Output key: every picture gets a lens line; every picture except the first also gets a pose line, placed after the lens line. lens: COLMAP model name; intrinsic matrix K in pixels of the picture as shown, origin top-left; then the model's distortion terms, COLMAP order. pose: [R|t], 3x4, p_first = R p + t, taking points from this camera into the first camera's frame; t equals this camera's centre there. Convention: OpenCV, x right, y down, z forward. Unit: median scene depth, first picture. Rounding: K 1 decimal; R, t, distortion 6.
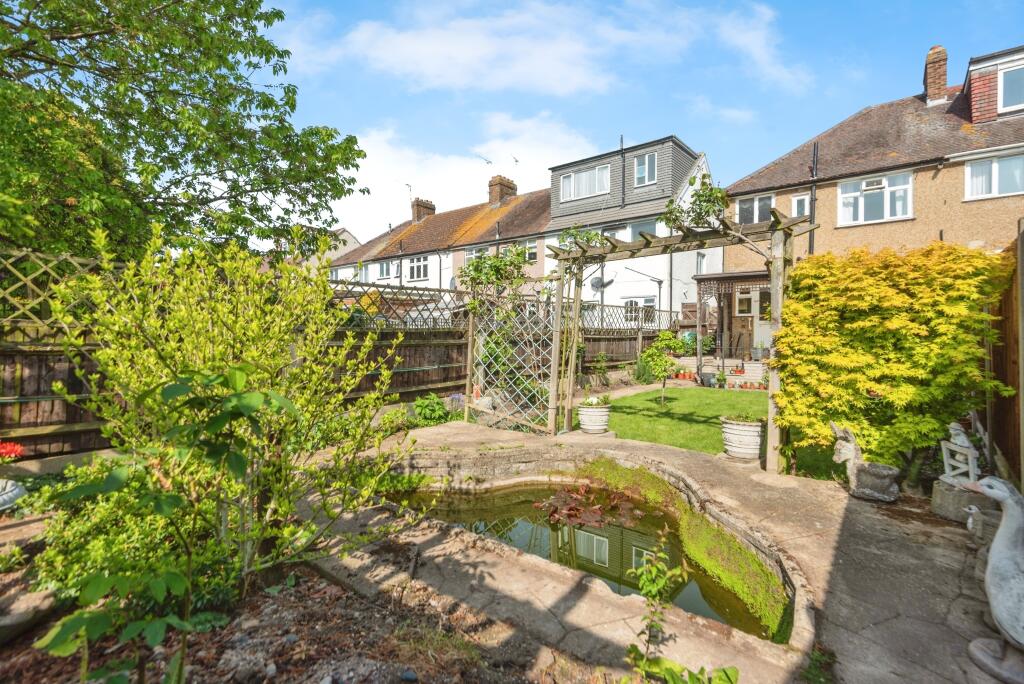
lens RADIAL K [[470.6, 0, 538.4], [0, 470.6, 331.0], [0, 0, 1]] dist [0.004561, -0.000744]
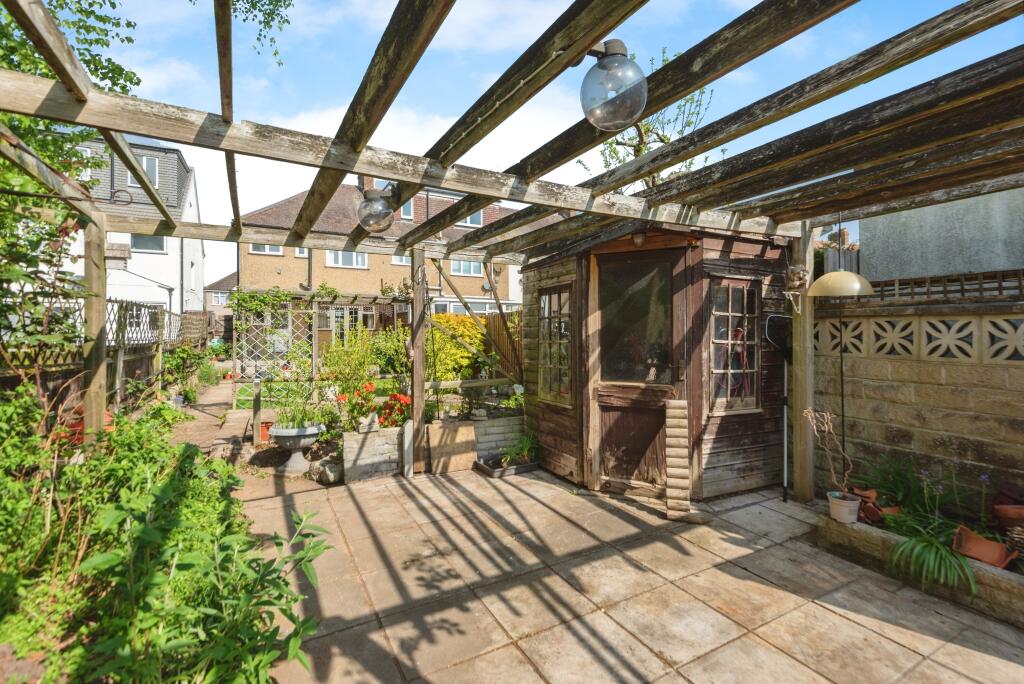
lens RADIAL K [[470.6, 0, 517.2], [0, 470.6, 341.3], [0, 0, 1]] dist [0.004561, -0.000744]
pose [[0.407118, -0.014147, 0.913266, -0.485467], [-0.003712, 0.999846, 0.017143, -0.014879], [-0.913368, -0.010369, 0.407003, -0.148864]]
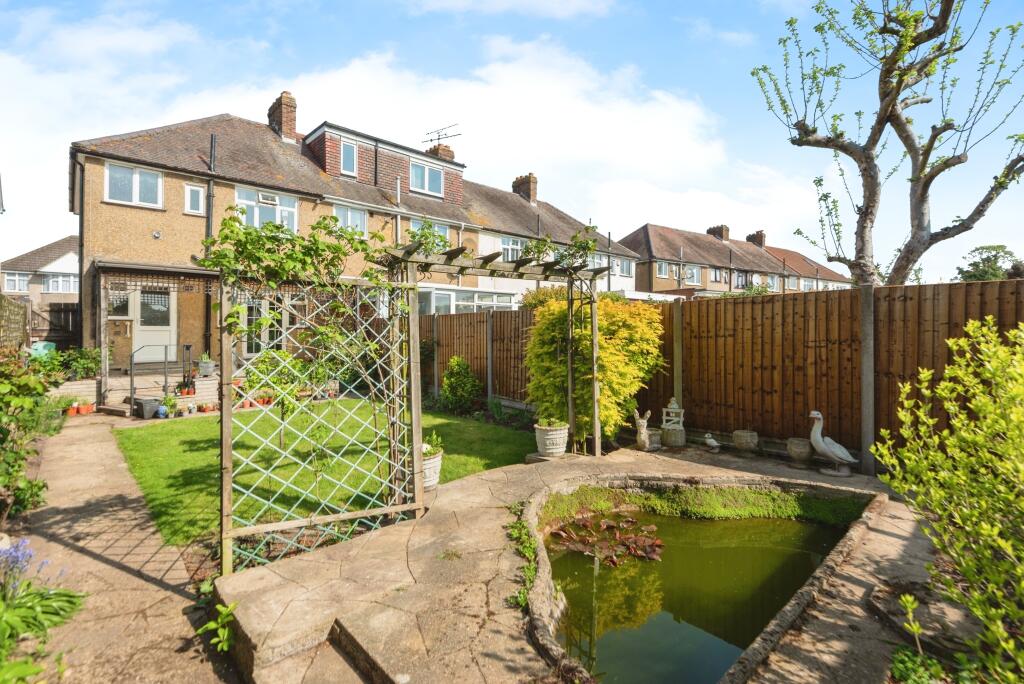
lens RADIAL K [[470.6, 0, 514.4], [0, 470.6, 332.7], [0, 0, 1]] dist [0.004561, -0.000744]
pose [[0.158990, -0.007180, 0.987254, -0.248956], [-0.001619, 0.999970, 0.007533, -0.019577], [-0.987279, -0.002796, 0.158974, 0.286143]]
